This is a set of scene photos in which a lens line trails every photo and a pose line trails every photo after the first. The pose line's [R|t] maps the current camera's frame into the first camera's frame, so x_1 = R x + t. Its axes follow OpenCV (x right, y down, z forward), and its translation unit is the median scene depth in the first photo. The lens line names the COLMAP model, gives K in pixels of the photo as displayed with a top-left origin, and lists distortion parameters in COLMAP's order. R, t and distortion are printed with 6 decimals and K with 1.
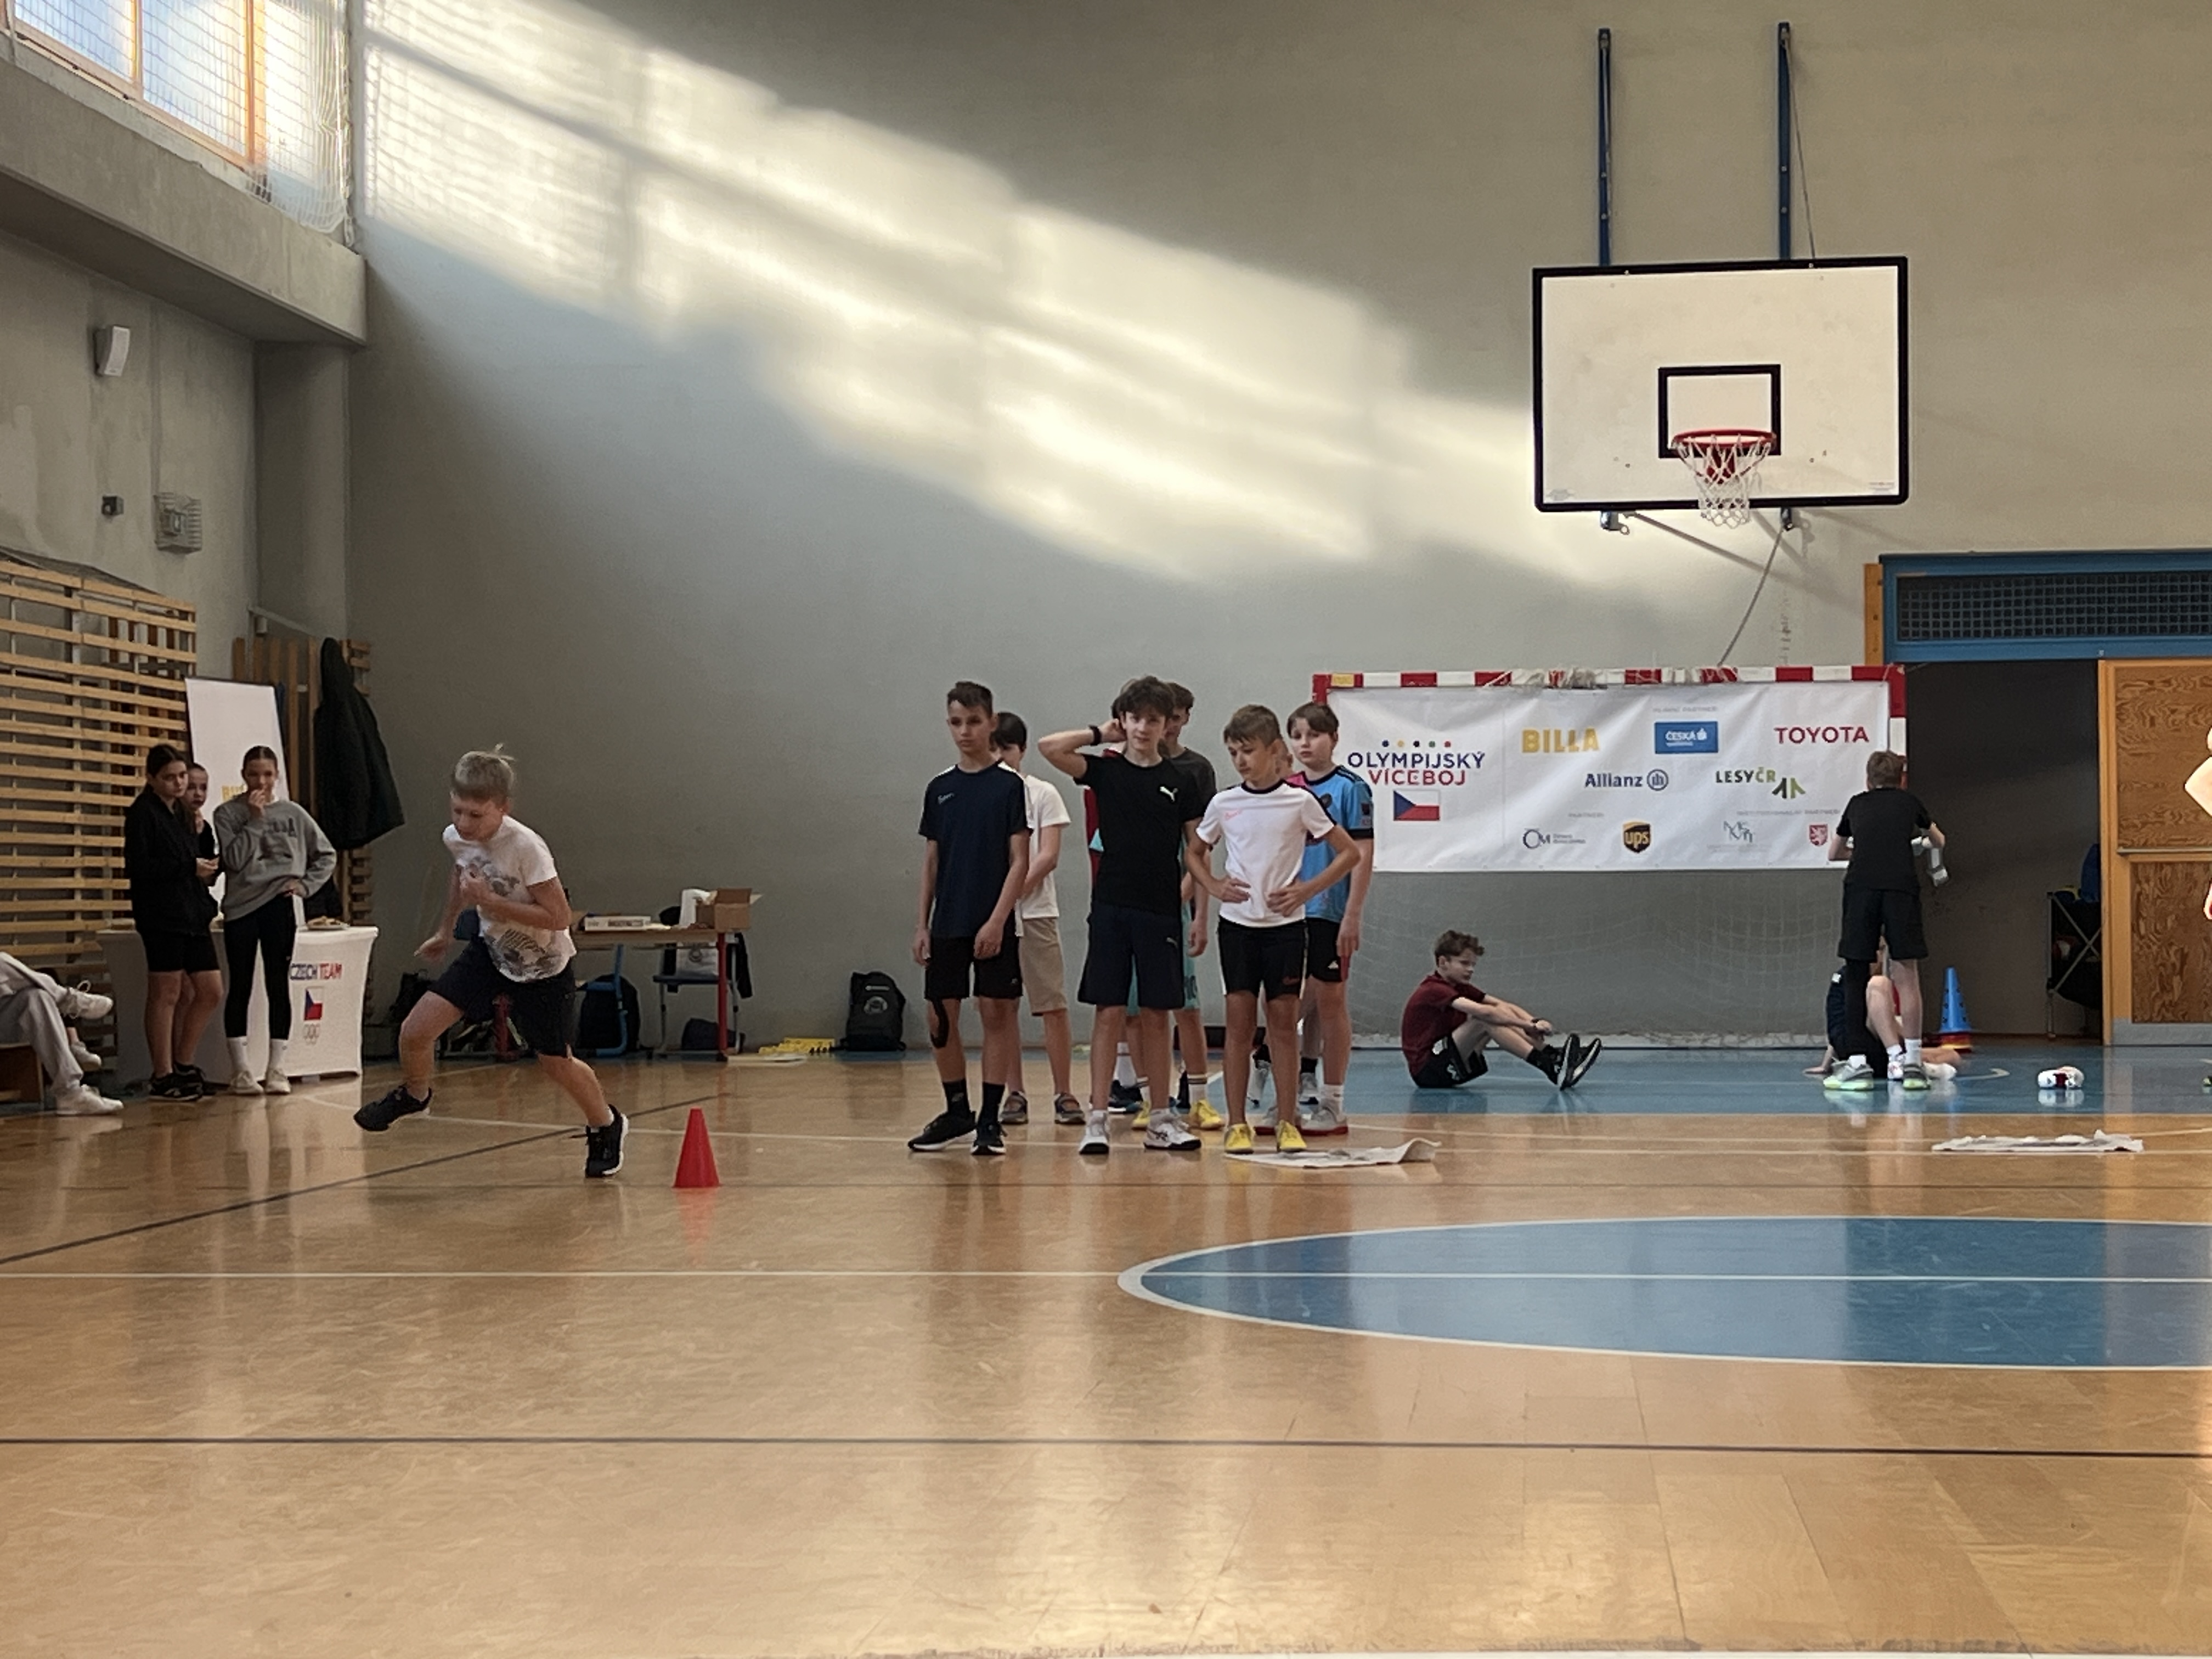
lens RADIAL K [[4245.6, 0, 1106.3], [0, 4245.6, 842.8], [0, 0, 1]] dist [0.129458, 0.000000]
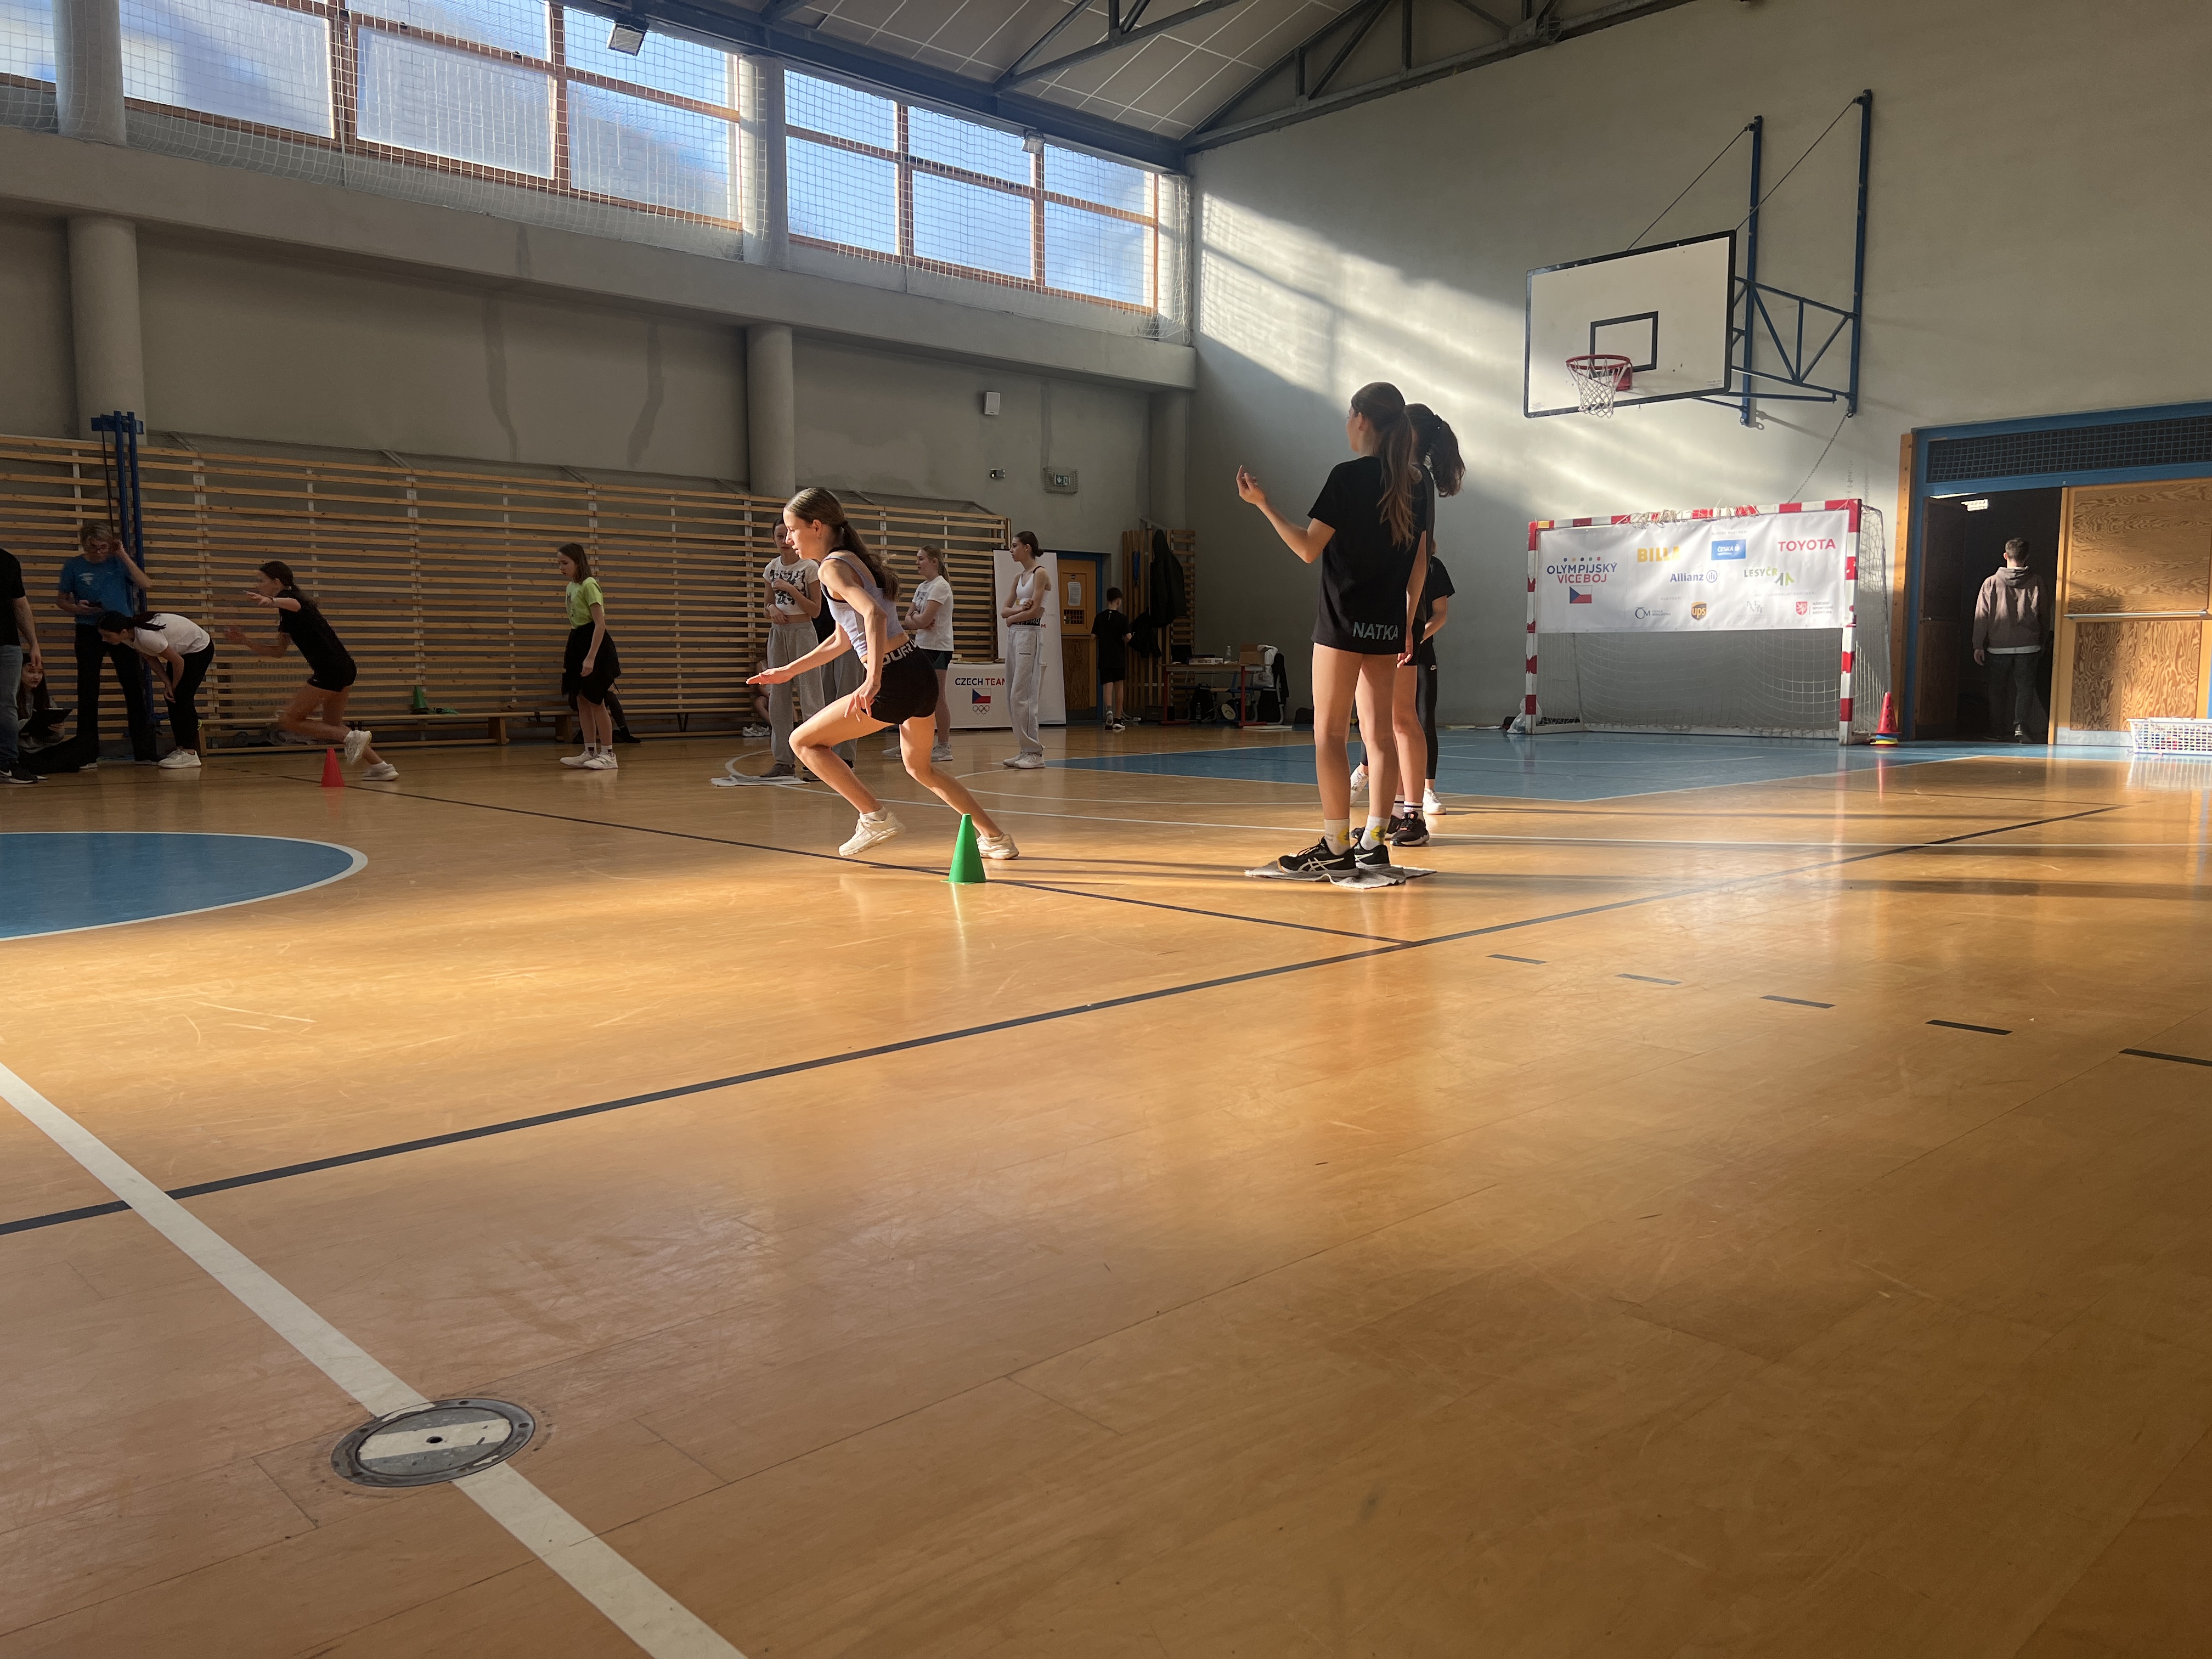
lens RADIAL K [[1666.5, 0, 1104.4], [0, 1666.5, 830.9], [0, 0, 1]] dist [0.051120, -0.057126]
pose [[0.759816, 0.070626, -0.646290, 0.382206], [0.006791, 0.993166, 0.116515, 0.006181], [0.650102, -0.092919, 0.754144, 0.336869]]
